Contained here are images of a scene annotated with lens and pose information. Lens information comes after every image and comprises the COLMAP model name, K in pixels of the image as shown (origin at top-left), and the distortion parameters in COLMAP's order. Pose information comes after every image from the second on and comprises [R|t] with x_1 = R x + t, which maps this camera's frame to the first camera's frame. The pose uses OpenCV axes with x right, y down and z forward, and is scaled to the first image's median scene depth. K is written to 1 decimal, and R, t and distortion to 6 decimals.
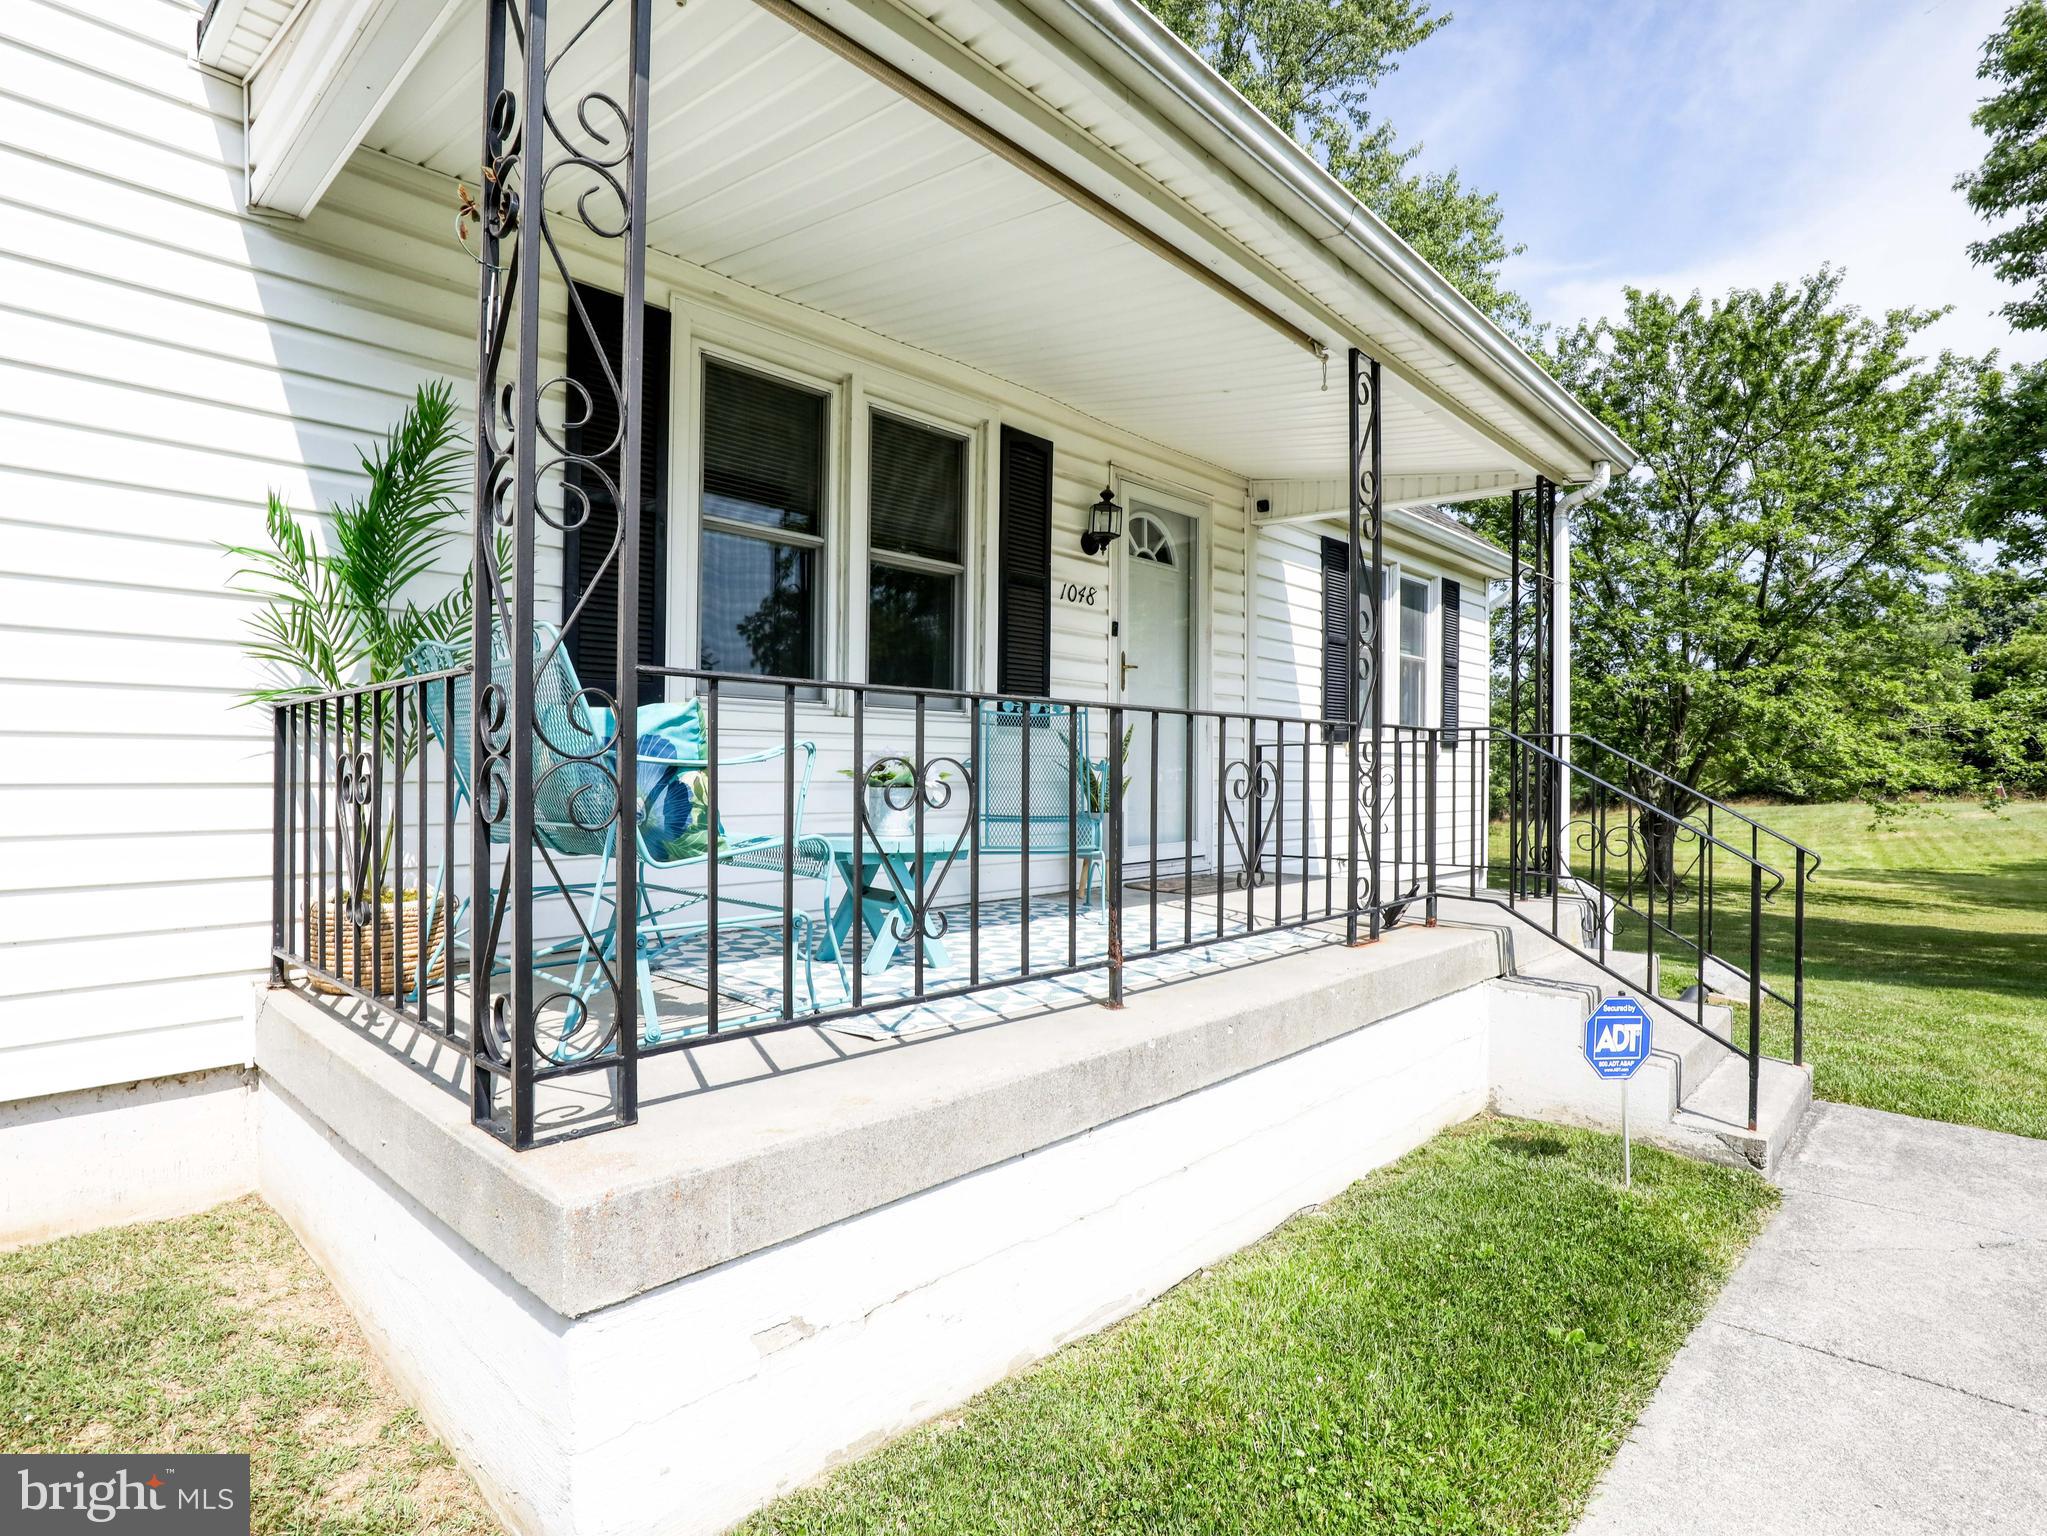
lens RADIAL K [[1054.7, 0, 1036.8], [0, 1054.7, 773.0], [0, 0, 1]] dist [-0.033987, 0.005830]
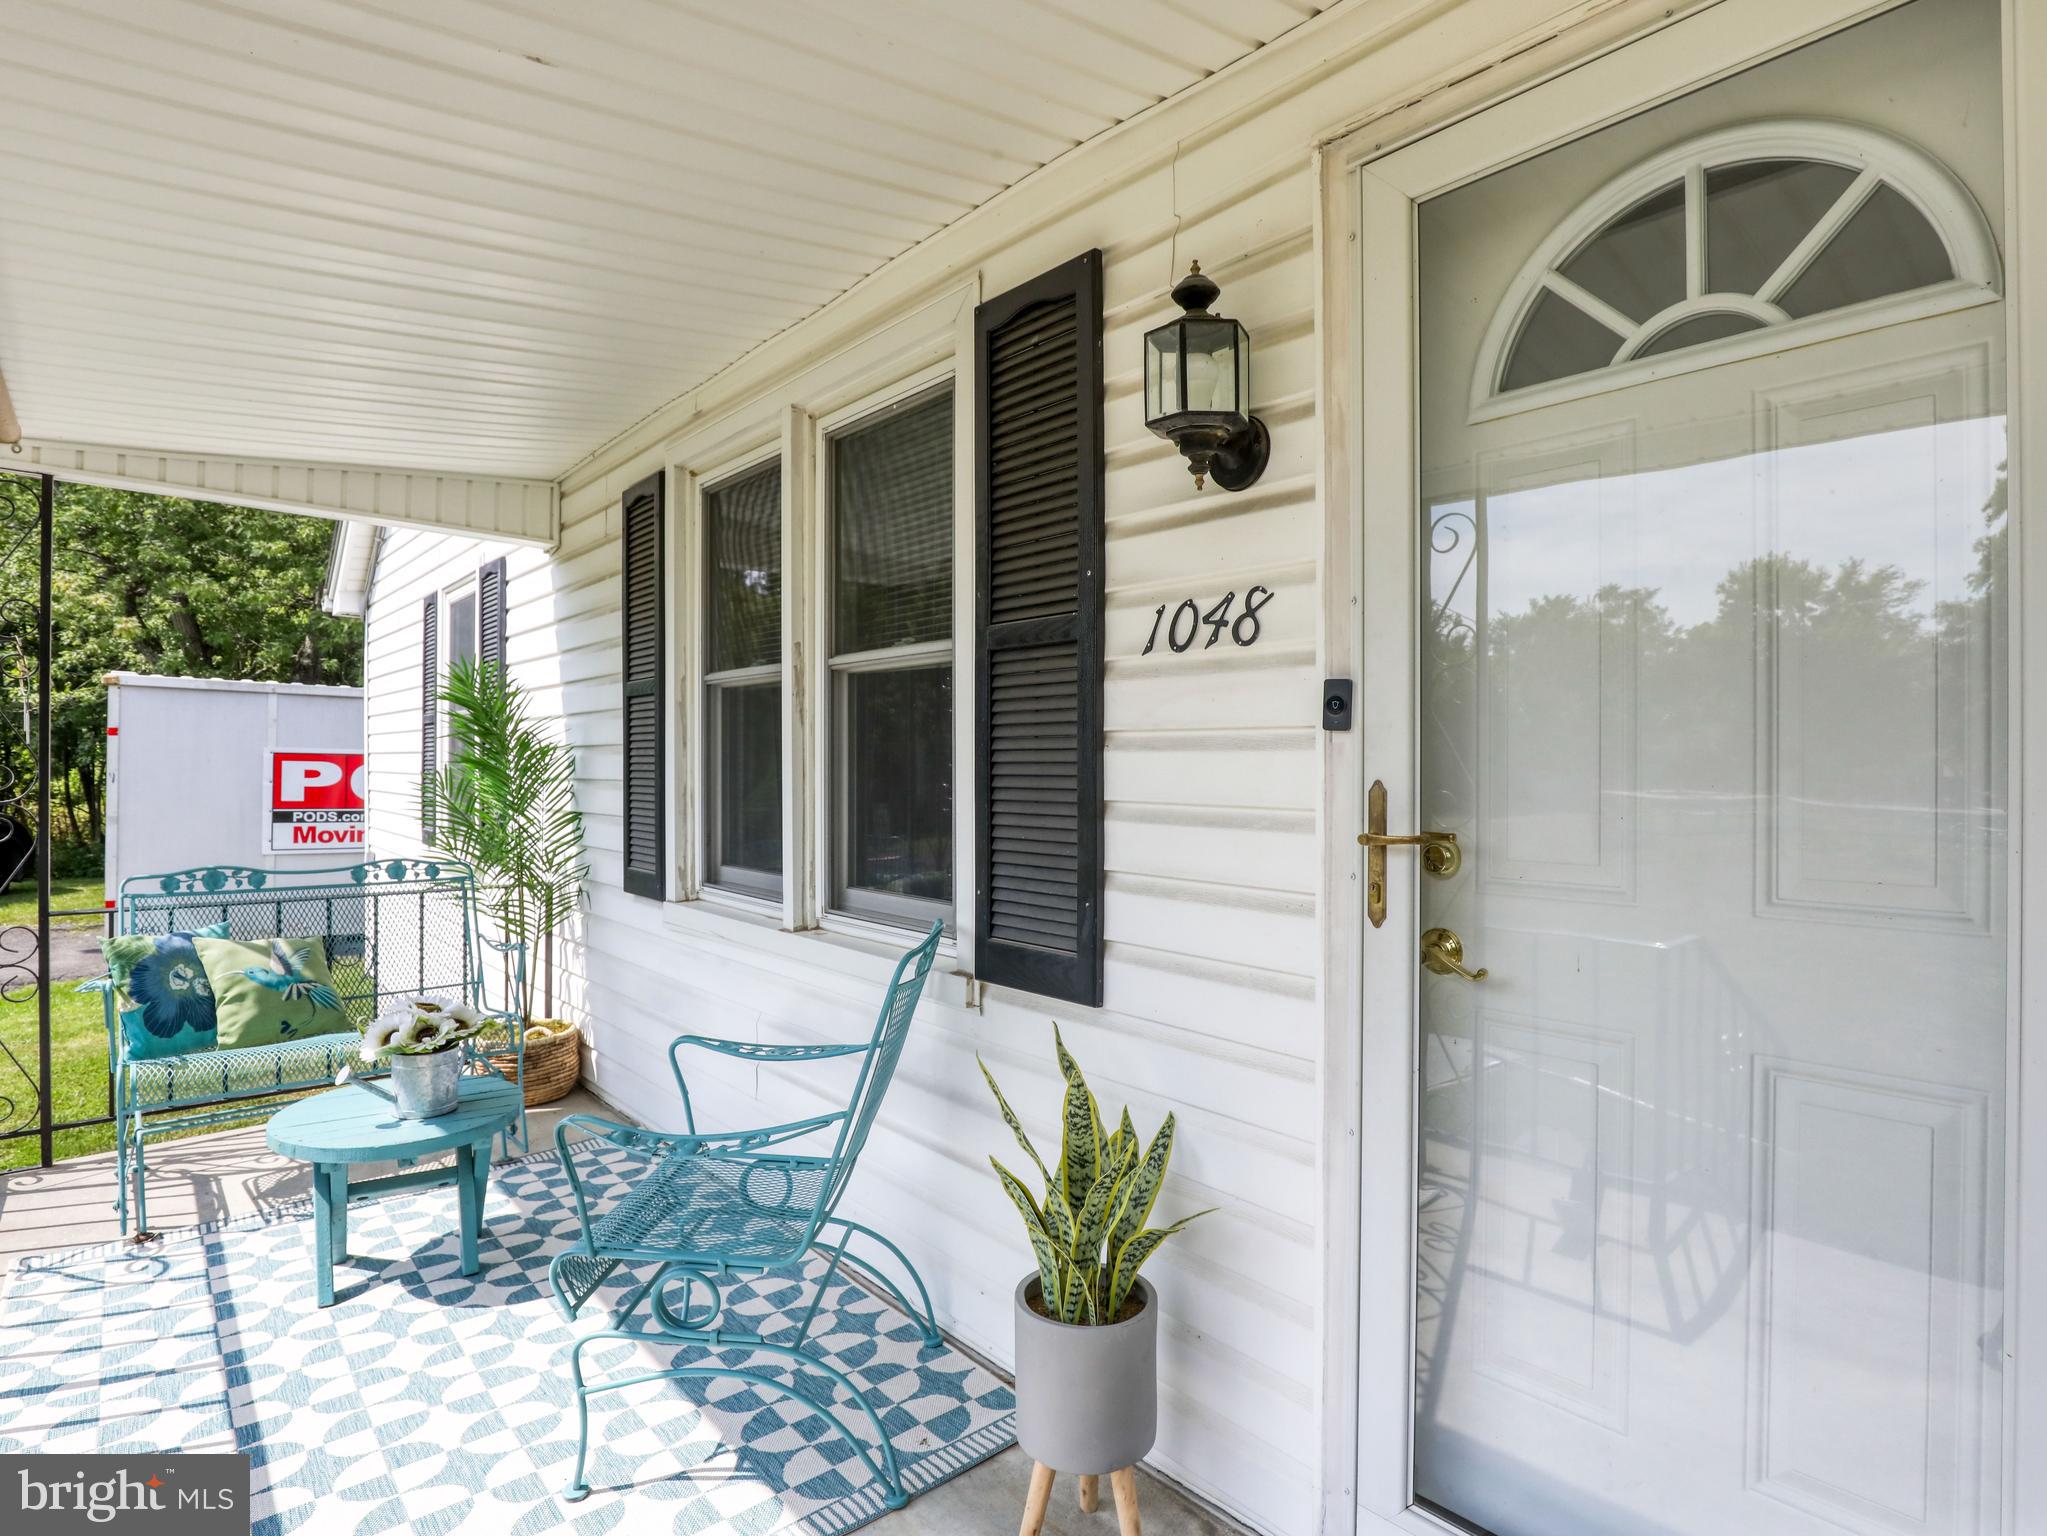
lens RADIAL K [[1054.7, 0, 1036.8], [0, 1054.7, 773.0], [0, 0, 1]] dist [-0.033987, 0.005830]
pose [[-0.080393, -0.006463, -0.996742, 0.391853], [-0.009486, 0.999939, -0.005718, -0.125691], [0.996718, 0.008995, -0.080450, 1.019688]]
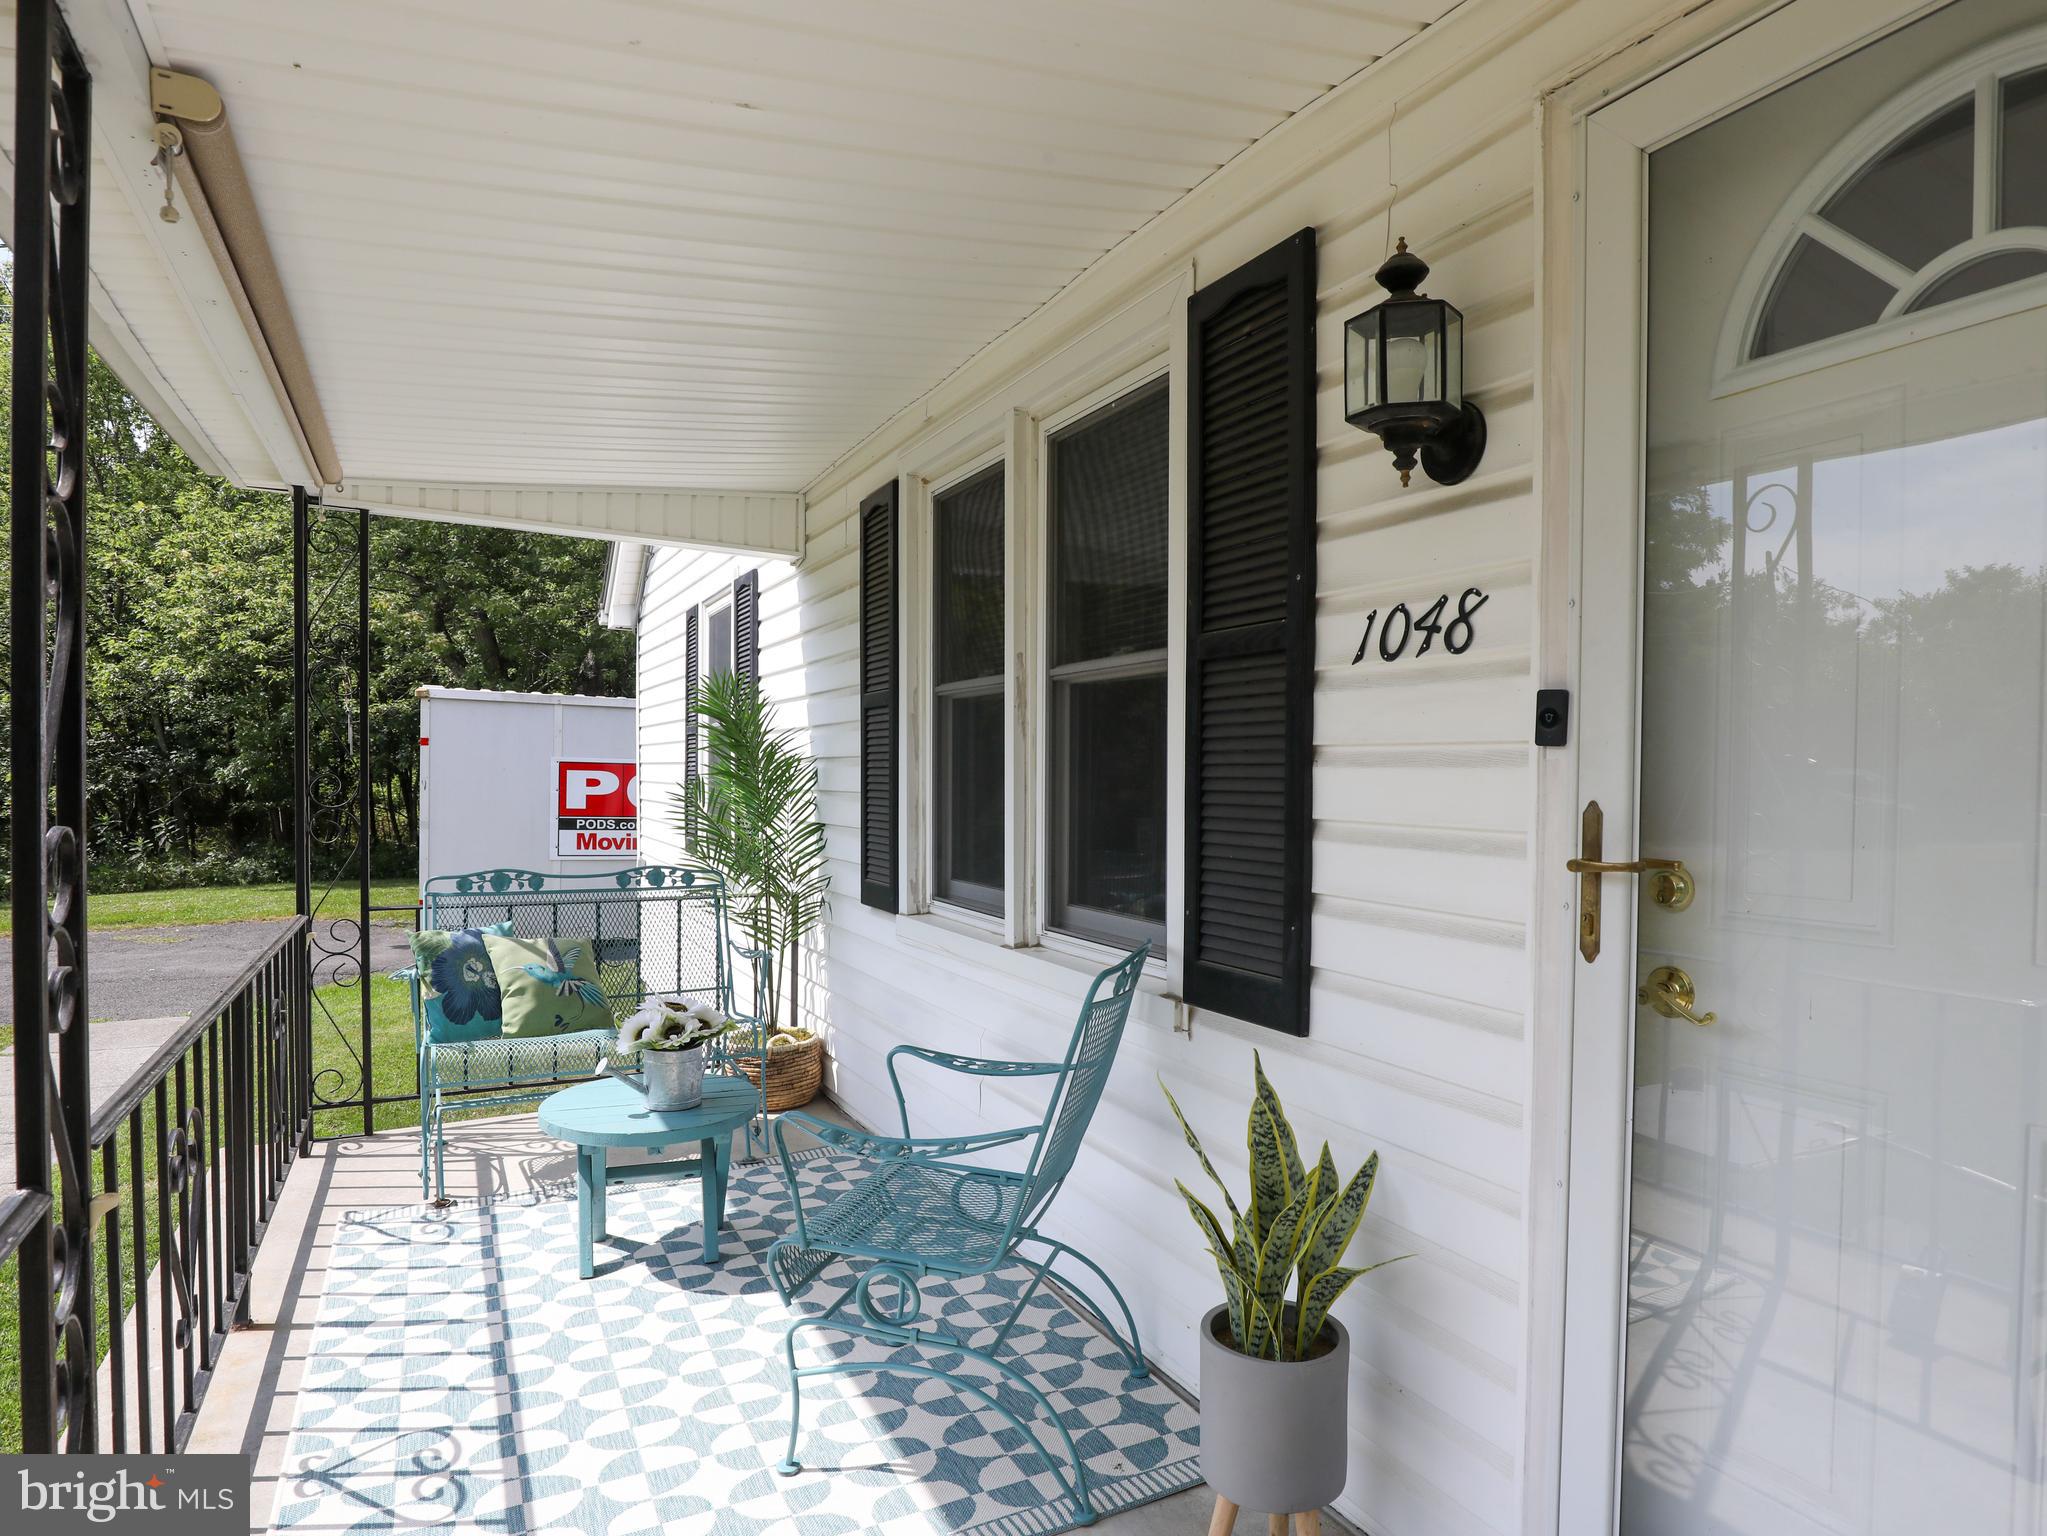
lens RADIAL K [[1158.9, 0, 1053.6], [0, 1158.9, 815.0], [0, 0, 1]] dist [-0.023061, -0.000071]
pose [[-0.308579, 0.016658, -0.951053, 0.412870], [-0.017189, 0.999586, 0.023085, -0.127124], [0.951044, 0.023471, -0.308164, 1.051193]]
